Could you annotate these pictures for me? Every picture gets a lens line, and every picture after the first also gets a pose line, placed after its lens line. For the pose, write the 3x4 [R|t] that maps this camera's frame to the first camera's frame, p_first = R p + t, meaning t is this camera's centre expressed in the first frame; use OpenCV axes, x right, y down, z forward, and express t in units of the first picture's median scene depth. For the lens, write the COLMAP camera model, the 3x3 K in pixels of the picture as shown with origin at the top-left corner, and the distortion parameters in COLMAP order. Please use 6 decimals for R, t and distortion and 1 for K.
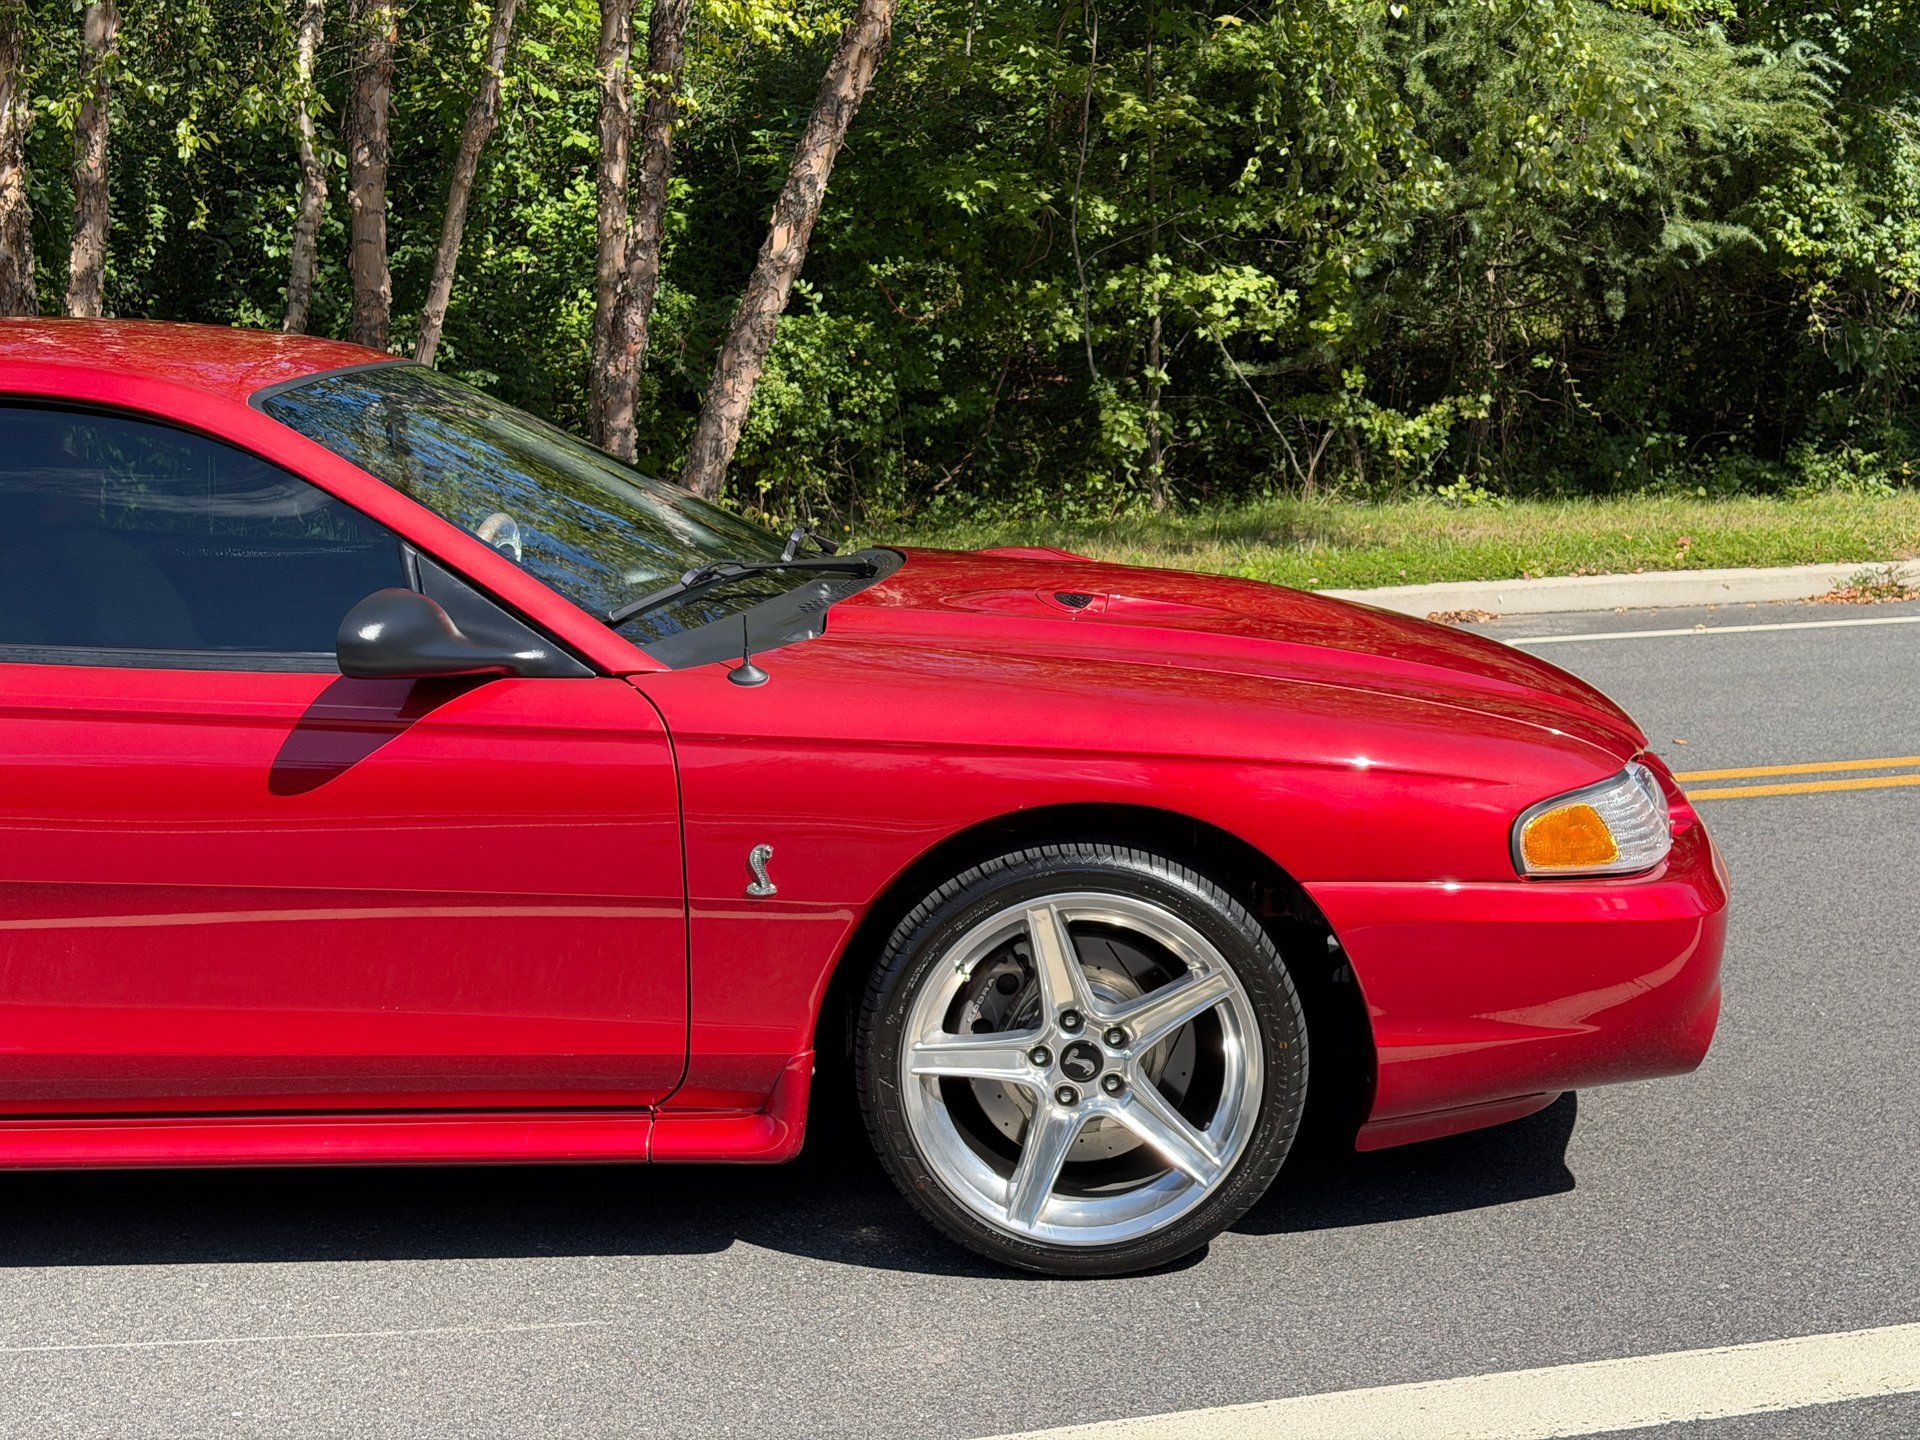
lens RADIAL K [[2649.7, 0, 984.2], [0, 2649.7, 721.1], [0, 0, 1]] dist [0.217781, -0.556598]
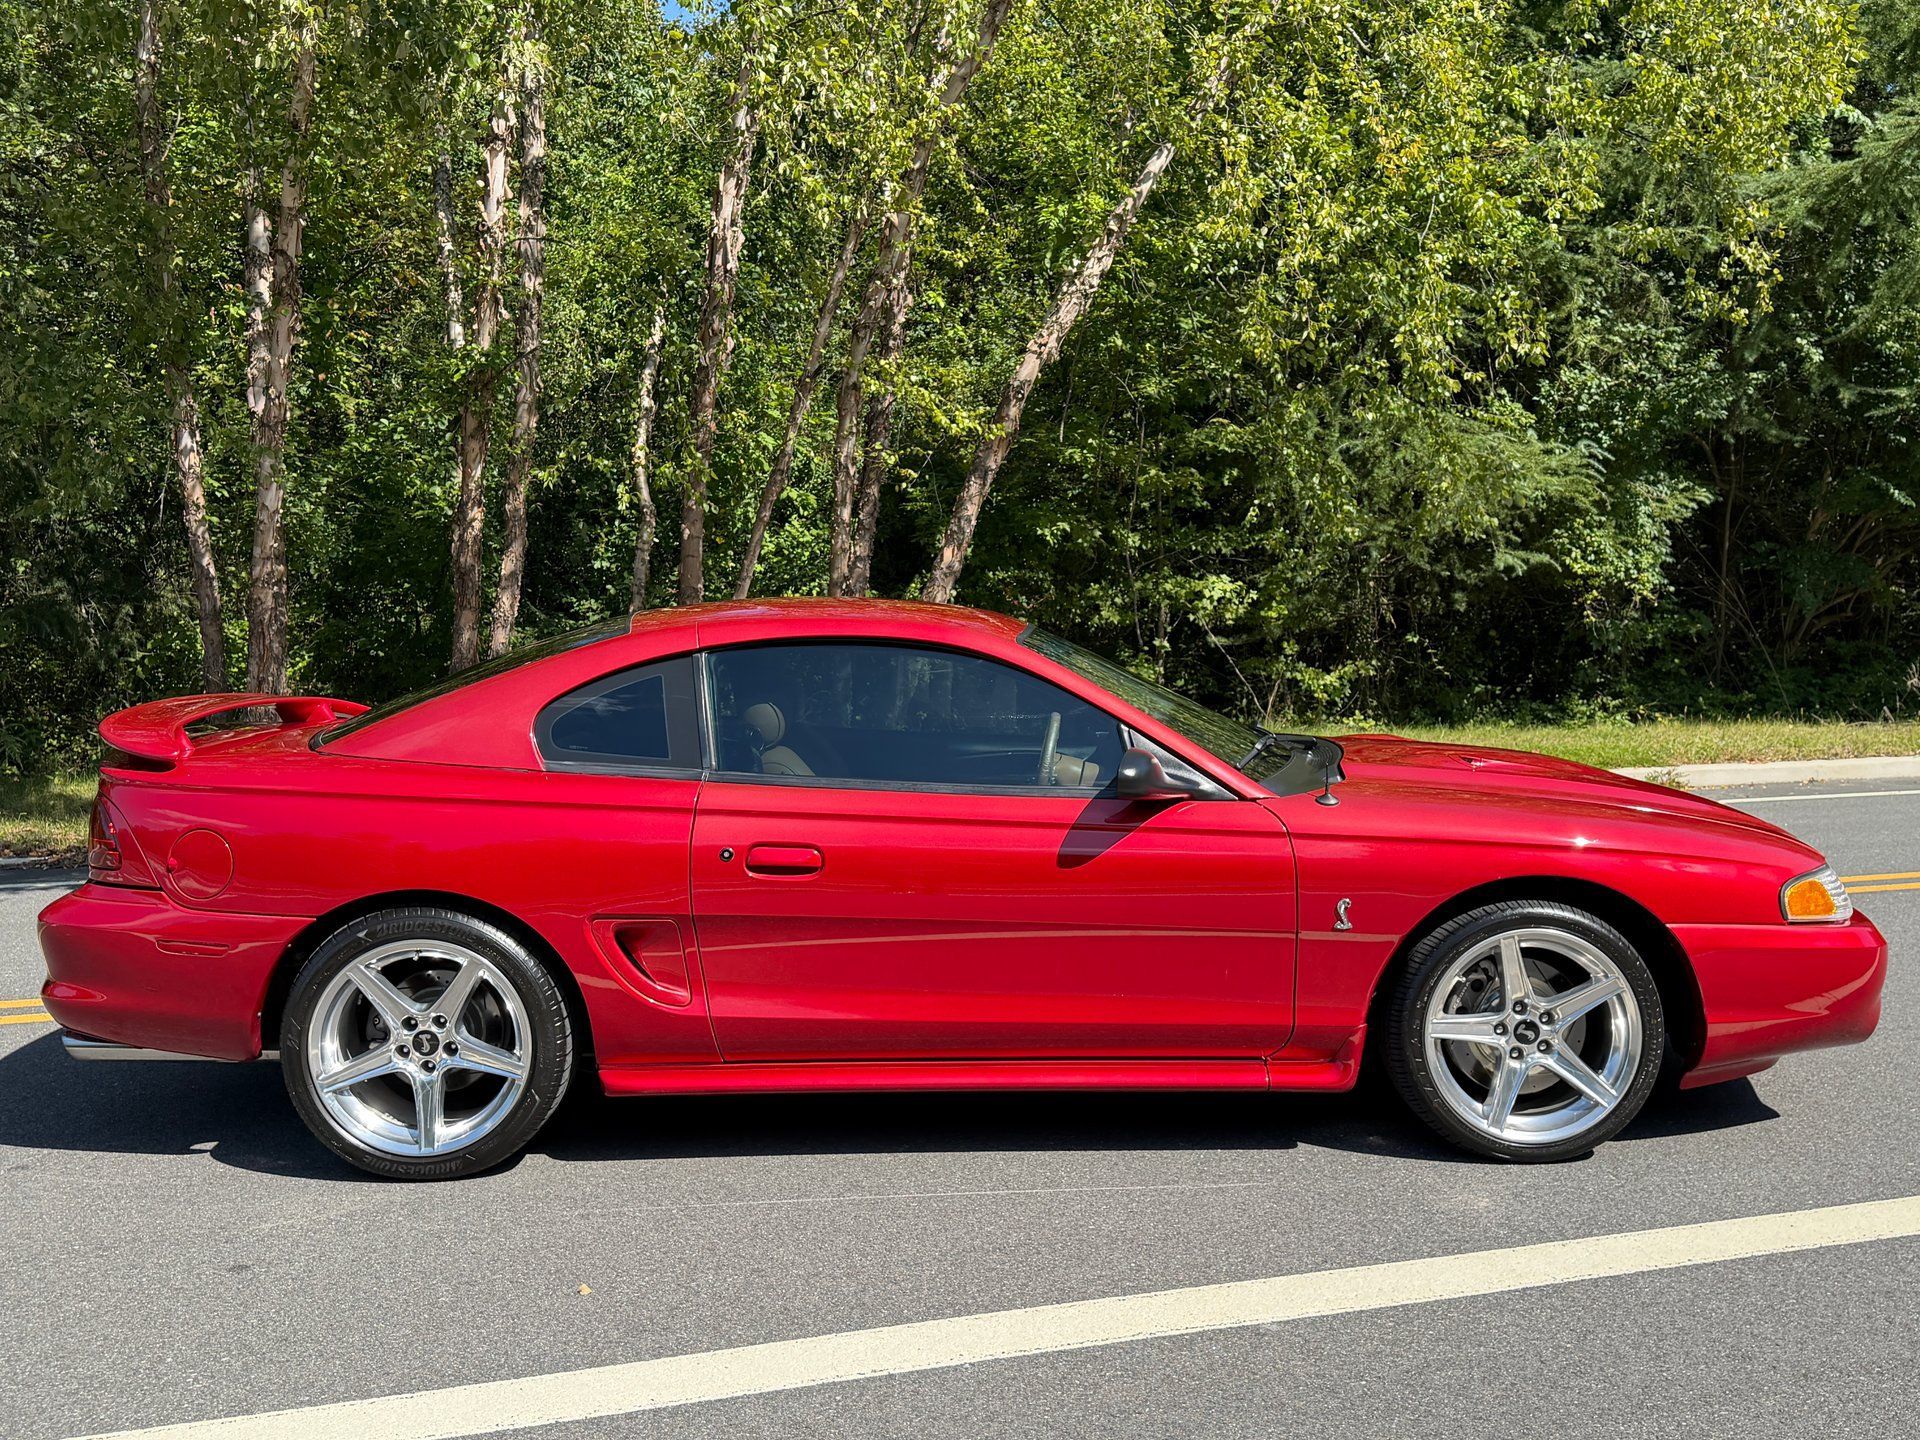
lens RADIAL K [[1814.9, 0, 960.0], [0, 1814.9, 720.0], [0, 0, 1]] dist [0.099517, -0.004632]
pose [[0.999408, 0.006197, 0.033851, -0.109299], [-0.003110, 0.995894, -0.090476, 0.011469], [-0.034273, 0.090317, 0.995323, -0.048159]]
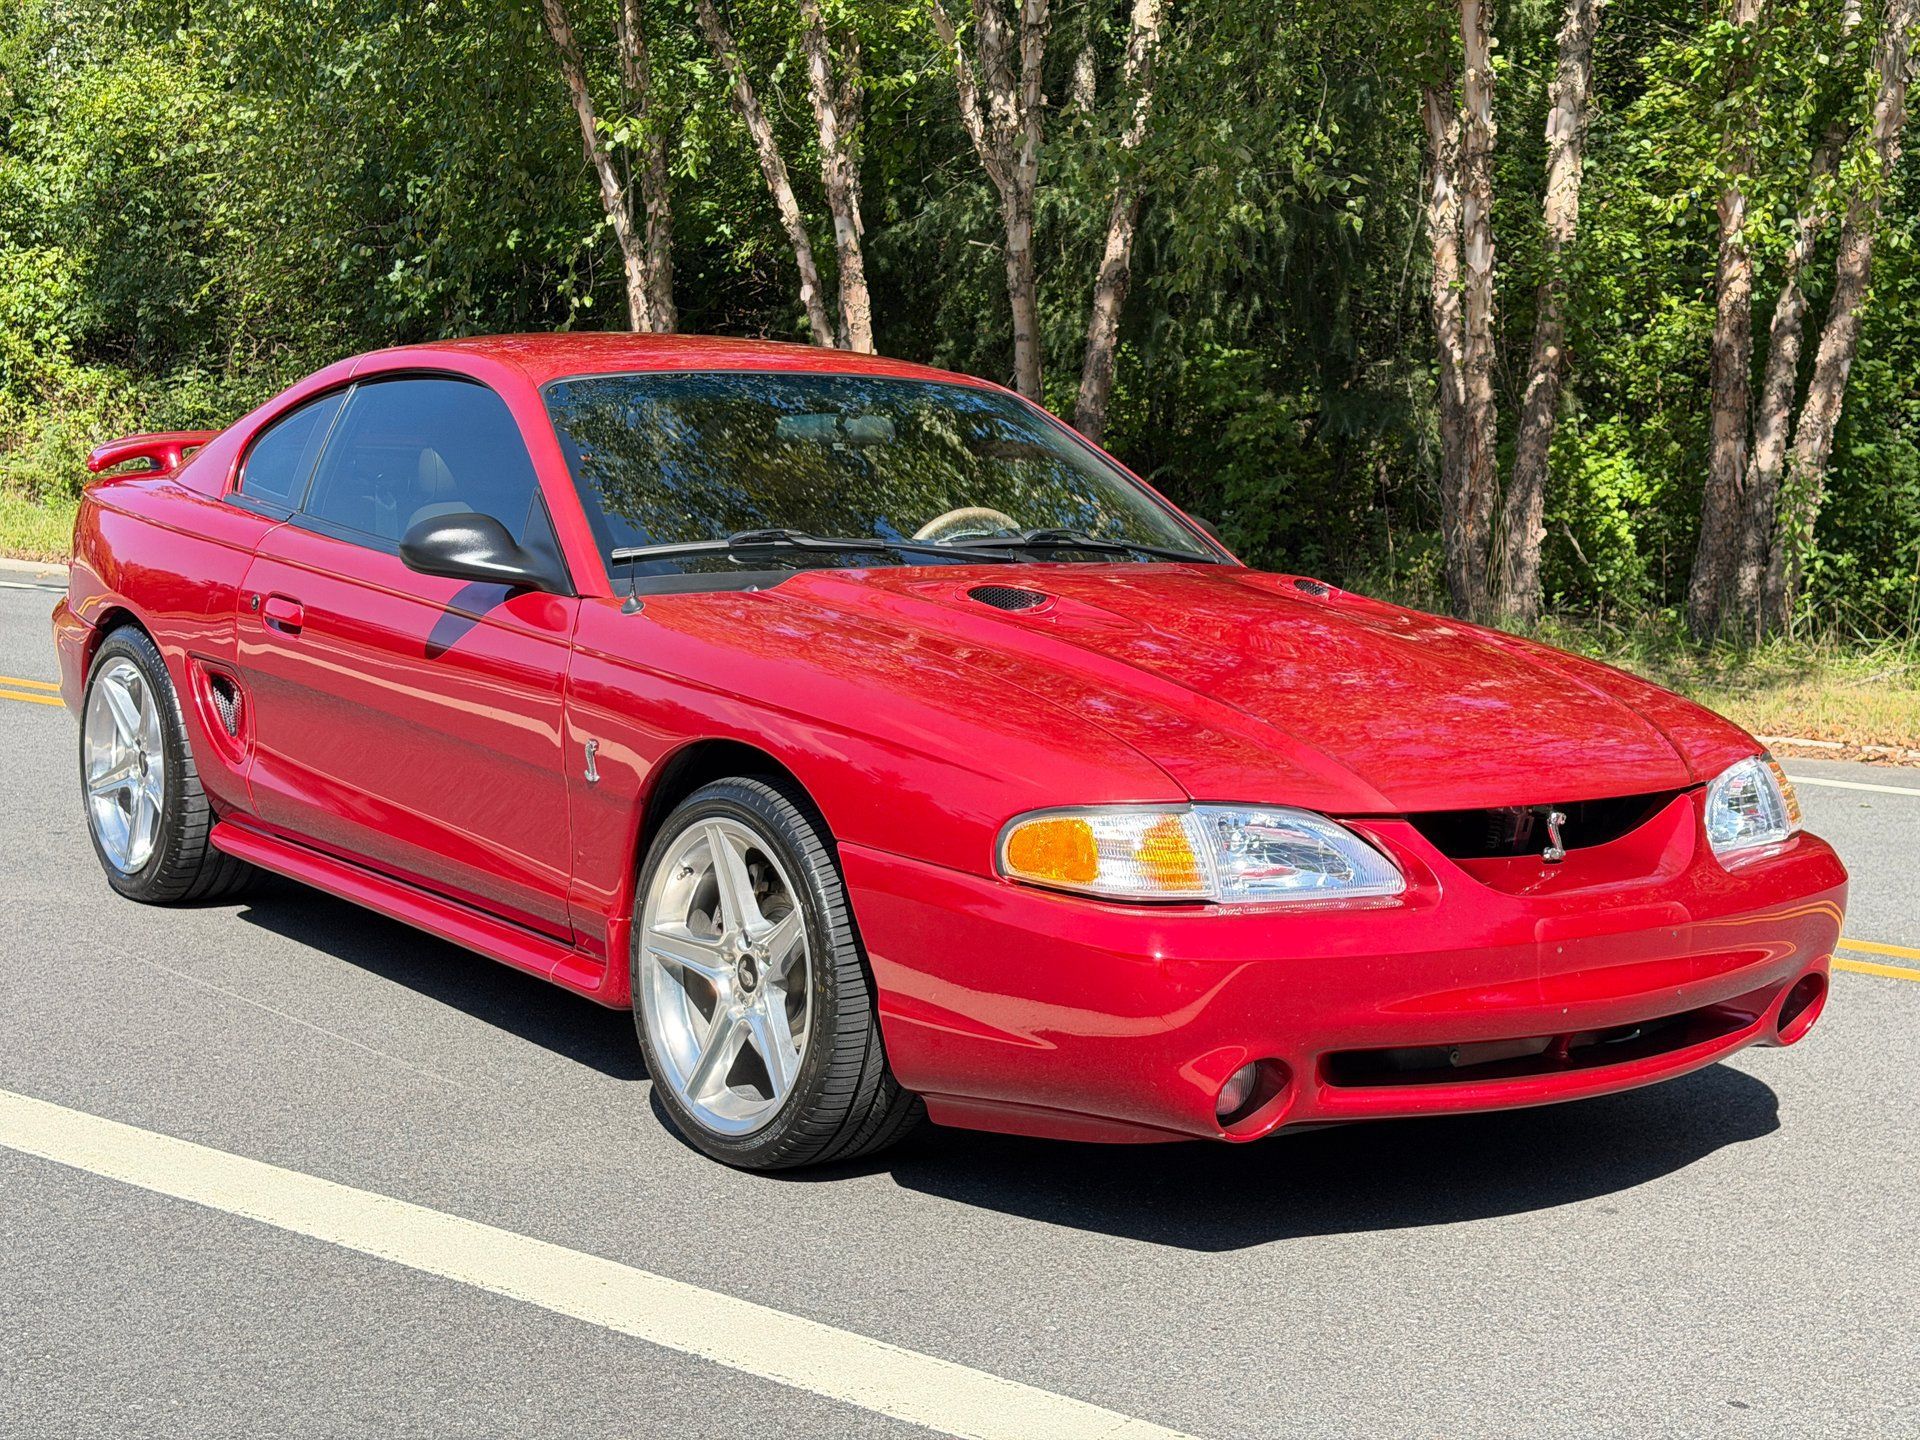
lens RADIAL K [[2634.0, 0, 960.0], [0, 2634.0, 720.0], [0, 0, 1]] dist [0.202215, -0.405816]
pose [[0.610678, 0.127903, -0.781481, 0.289958], [-0.163449, 0.985978, 0.033647, -0.009409], [0.774827, 0.107185, 0.623021, 0.108156]]
